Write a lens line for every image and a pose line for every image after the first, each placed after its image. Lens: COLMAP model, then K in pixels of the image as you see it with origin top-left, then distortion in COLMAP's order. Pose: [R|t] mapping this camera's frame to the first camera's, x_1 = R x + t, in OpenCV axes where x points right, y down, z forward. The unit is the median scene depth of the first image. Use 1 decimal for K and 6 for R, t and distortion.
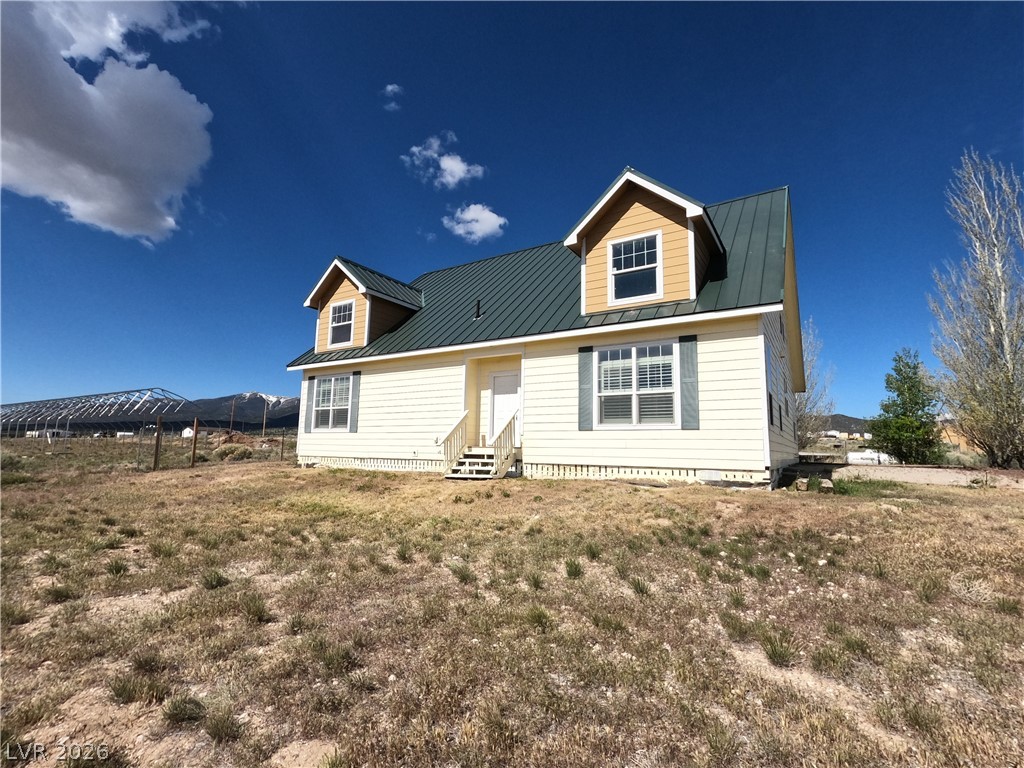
lens RADIAL K [[485.3, 0, 509.2], [0, 485.3, 389.0], [0, 0, 1]] dist [-0.000374, 0.000098]
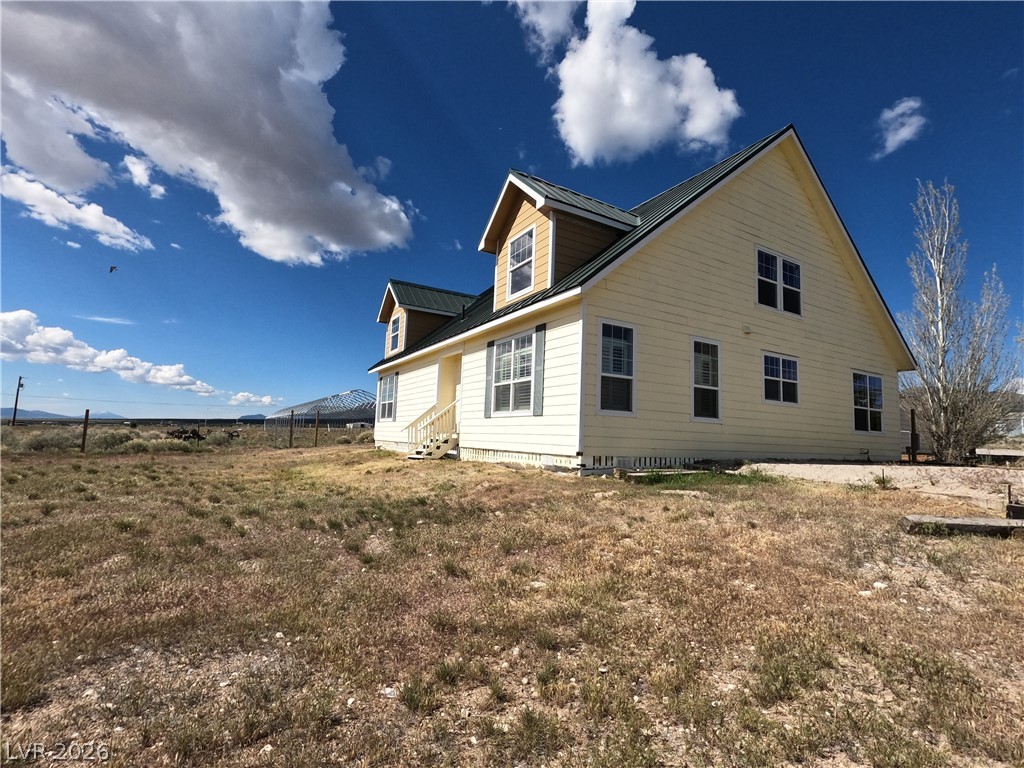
lens RADIAL K [[485.3, 0, 509.2], [0, 485.3, 389.0], [0, 0, 1]] dist [-0.000374, 0.000098]
pose [[0.888661, -0.030760, -0.457532, 0.667081], [0.035888, 0.999353, 0.002518, 0.018132], [0.457159, -0.018657, 0.889189, 0.043842]]
